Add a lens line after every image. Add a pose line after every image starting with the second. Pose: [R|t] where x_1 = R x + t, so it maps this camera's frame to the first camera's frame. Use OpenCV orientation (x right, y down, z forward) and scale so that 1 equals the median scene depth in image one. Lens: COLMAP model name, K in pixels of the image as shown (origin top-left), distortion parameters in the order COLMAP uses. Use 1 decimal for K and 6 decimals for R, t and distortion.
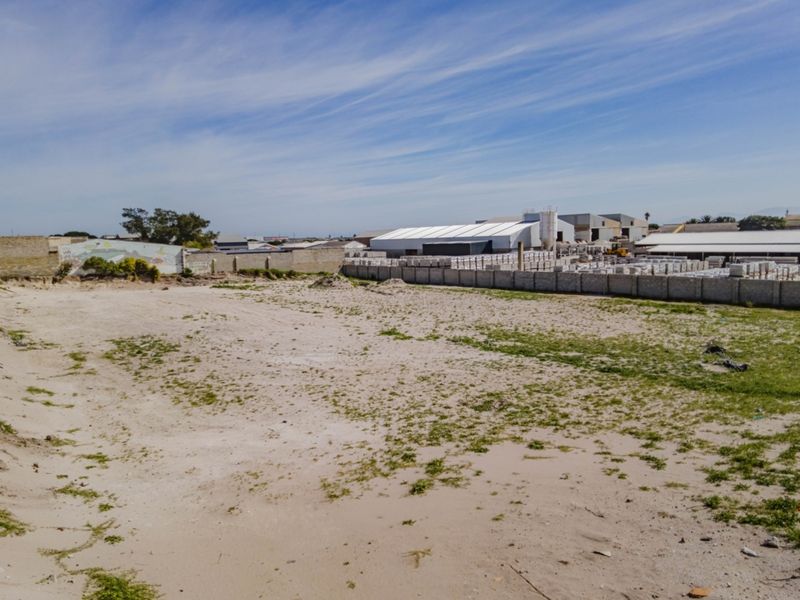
lens RADIAL K [[559.9, 0, 406.4], [0, 559.9, 298.5], [0, 0, 1]] dist [0.030386, -0.119578]
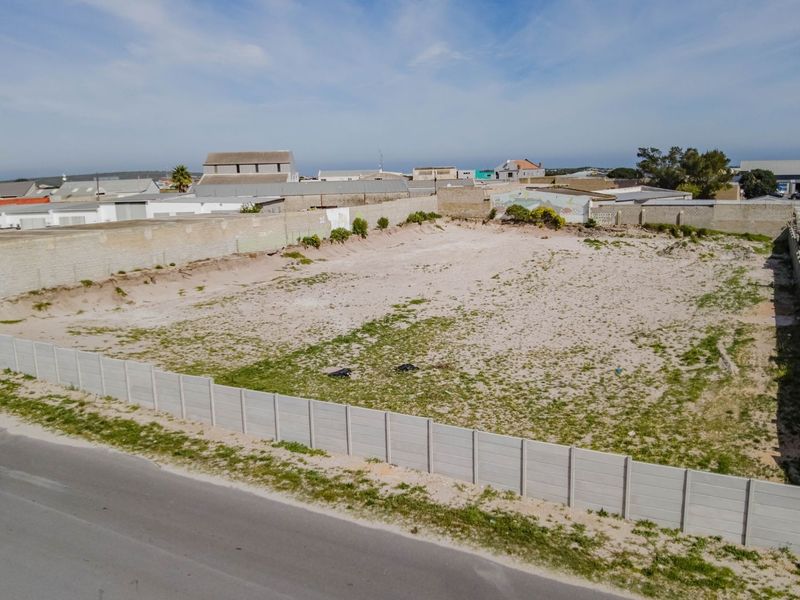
lens RADIAL K [[660.0, 0, 407.1], [0, 660.0, 297.9], [0, 0, 1]] dist [0.105322, -0.303175]
pose [[0.412939, 0.185983, -0.891567, 0.688958], [-0.079582, 0.982552, 0.168104, -0.103852], [0.907275, 0.001536, 0.420535, 0.197578]]
